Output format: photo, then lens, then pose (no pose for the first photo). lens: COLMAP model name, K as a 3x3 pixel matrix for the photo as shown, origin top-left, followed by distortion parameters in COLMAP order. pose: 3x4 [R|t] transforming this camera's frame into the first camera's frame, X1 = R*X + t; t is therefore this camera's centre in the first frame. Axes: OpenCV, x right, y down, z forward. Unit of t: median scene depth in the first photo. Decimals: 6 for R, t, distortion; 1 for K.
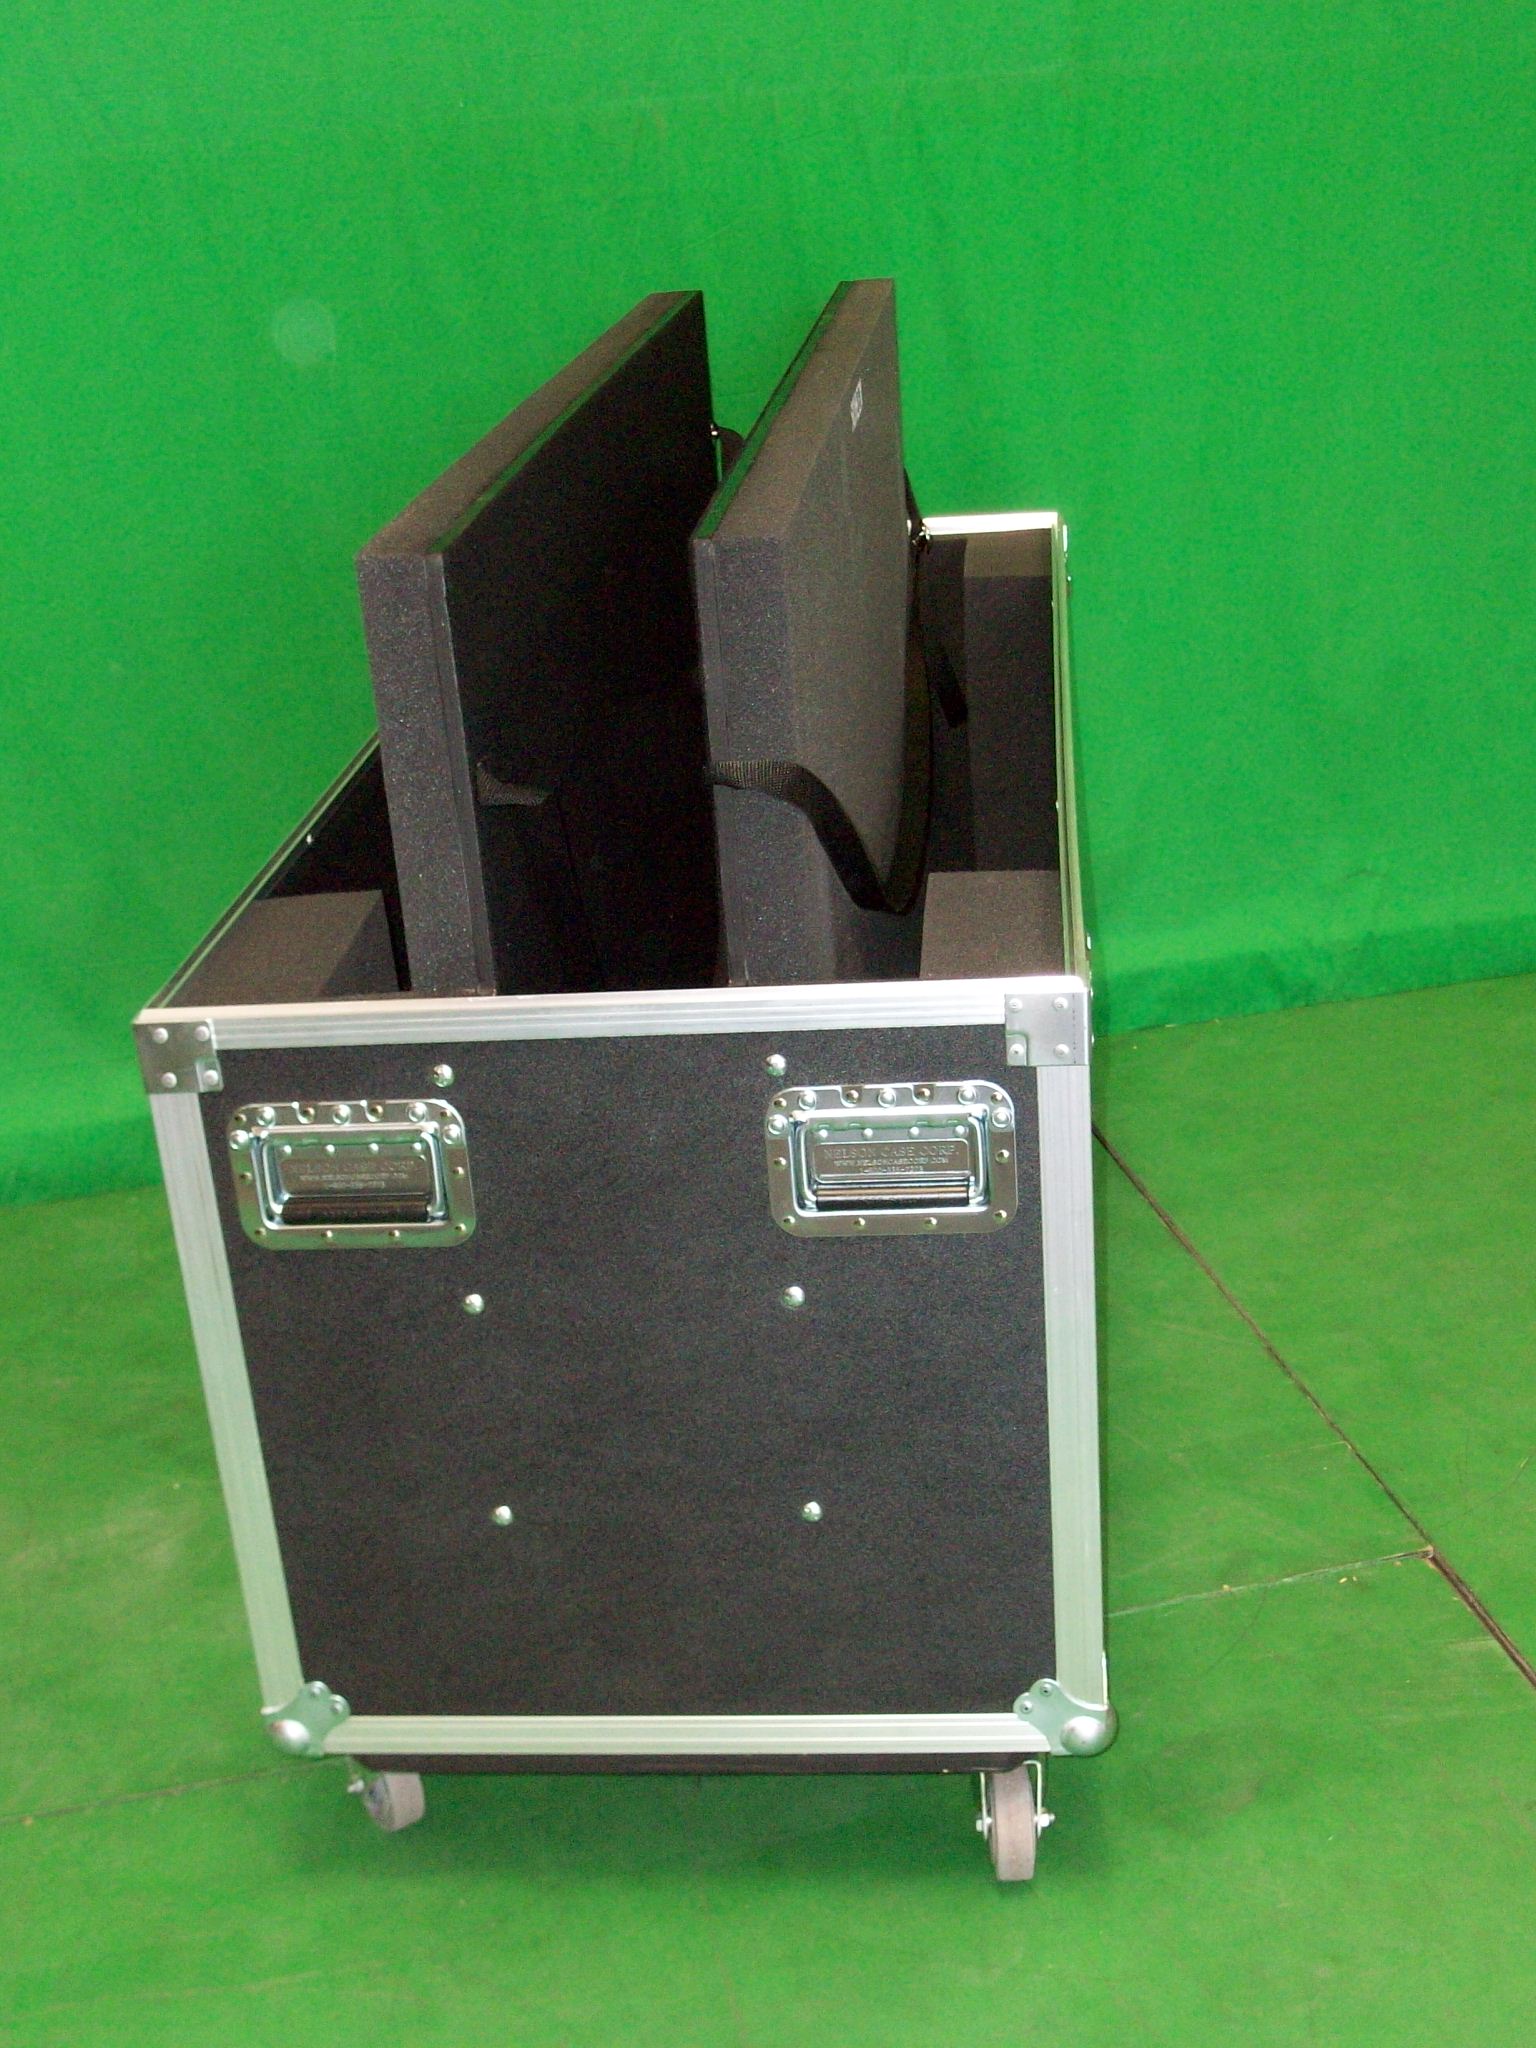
lens RADIAL K [[2524.2, 0, 768.0], [0, 2524.2, 1024.0], [0, 0, 1]] dist [0.101289, 0.005635]
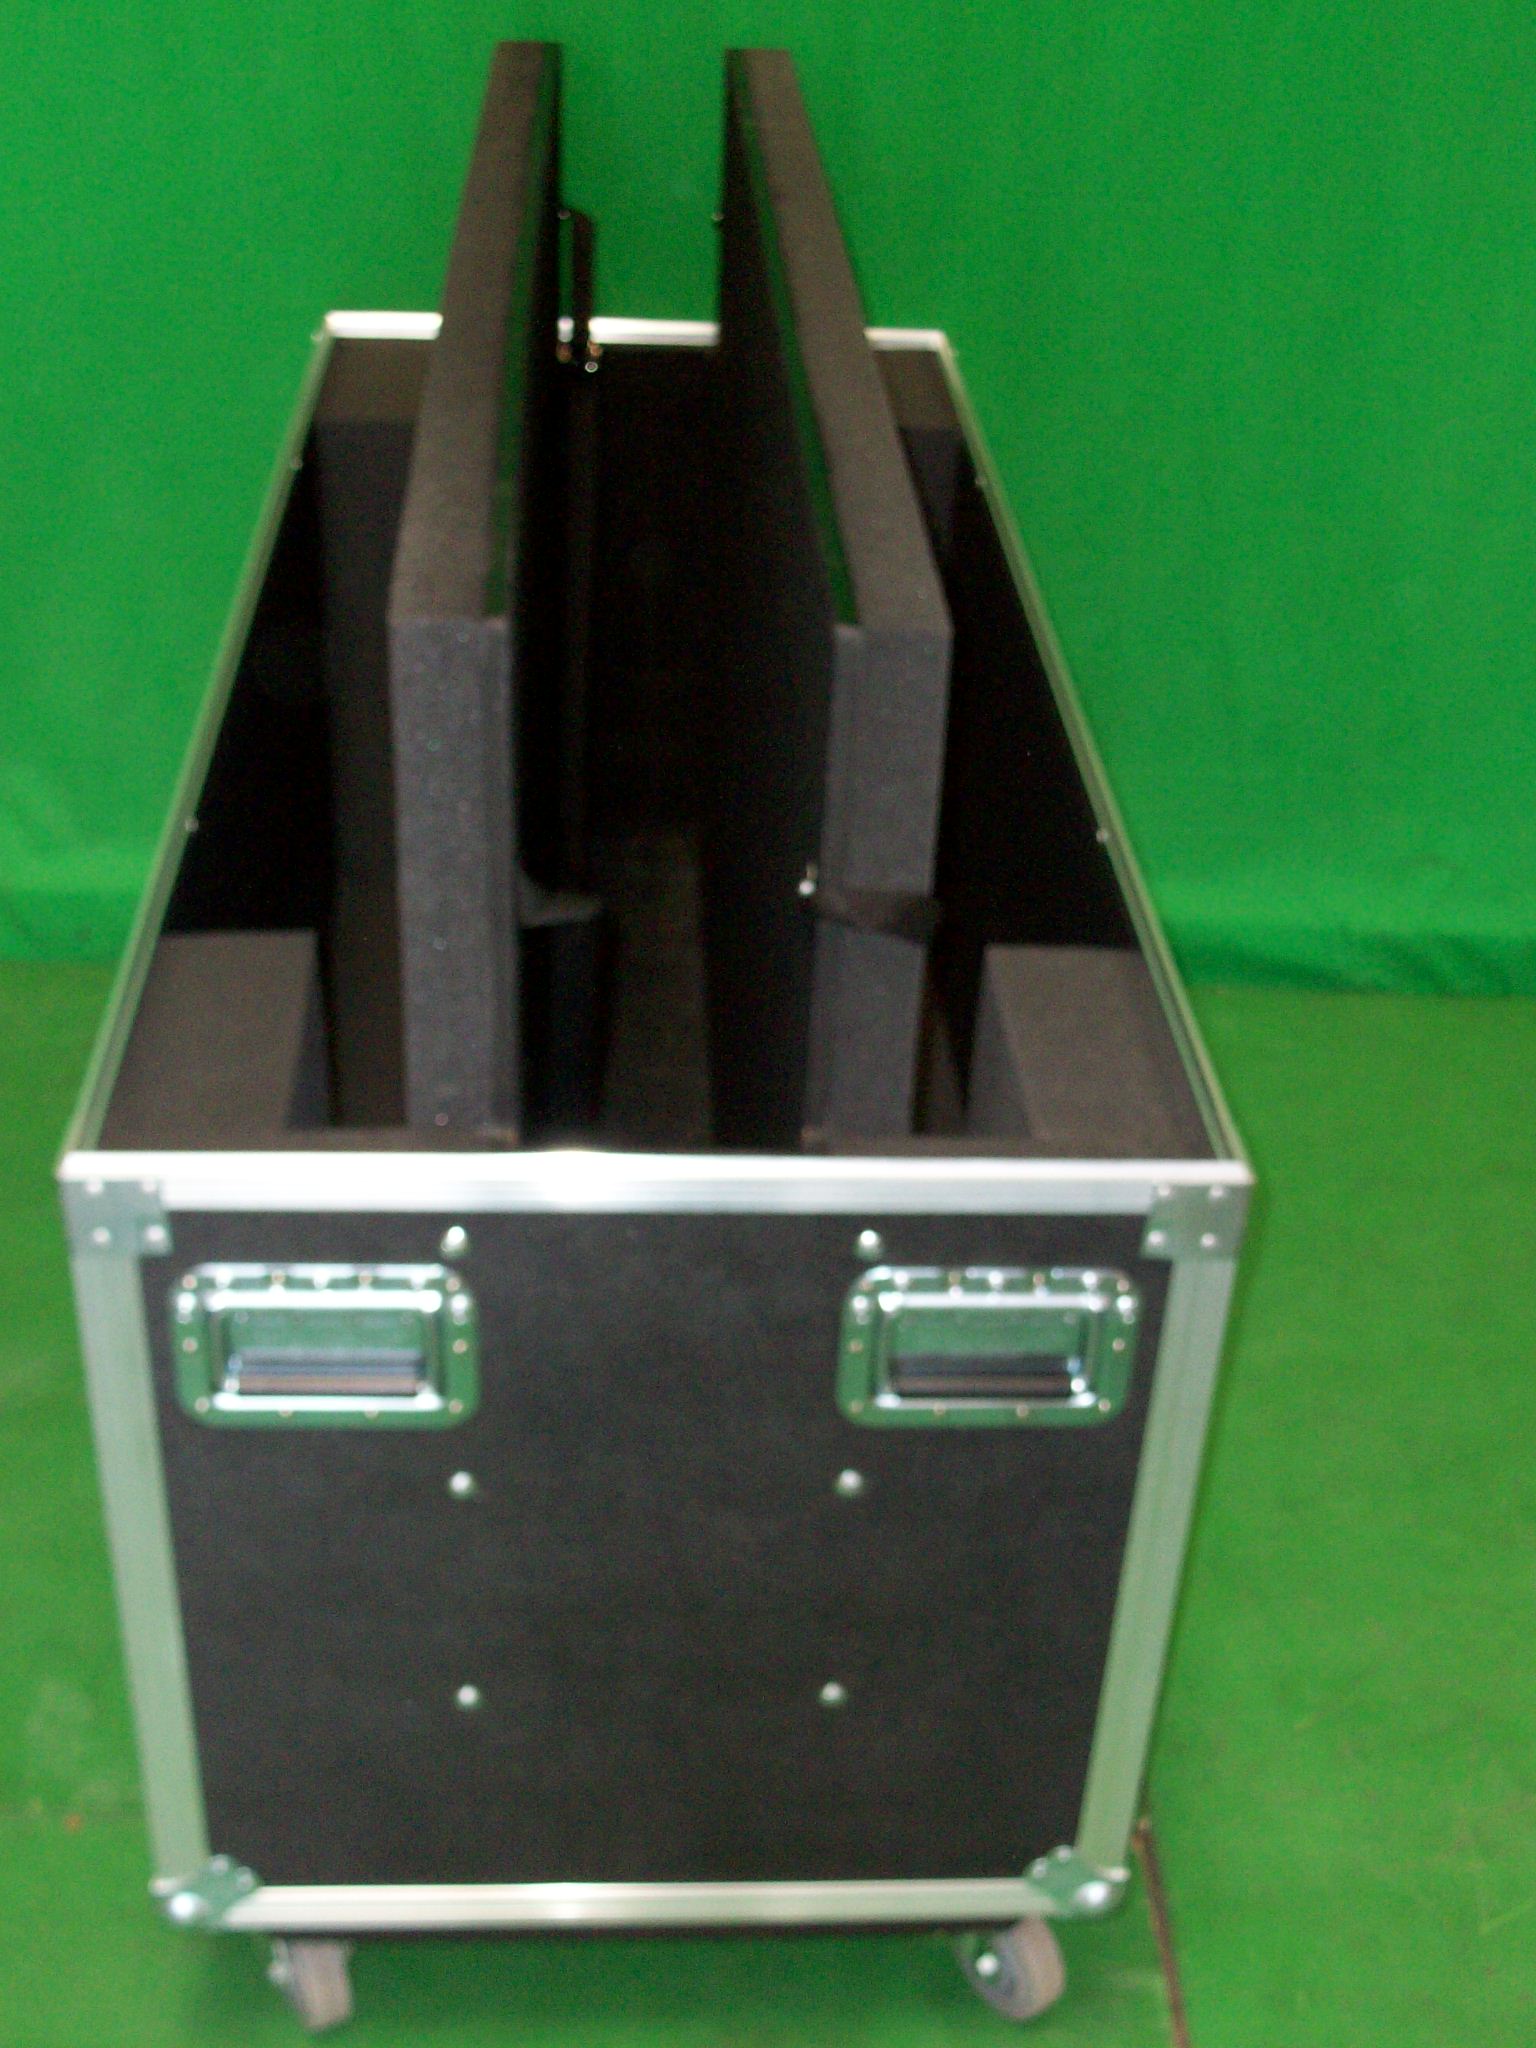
lens RADIAL K [[2524.2, 0, 768.0], [0, 2524.2, 1024.0], [0, 0, 1]] dist [0.101289, 0.005635]
pose [[0.982943, 0.018595, 0.182968, -0.168676], [-0.049214, 0.985187, 0.164268, -0.176872], [-0.177203, -0.170471, 0.969298, 0.191443]]
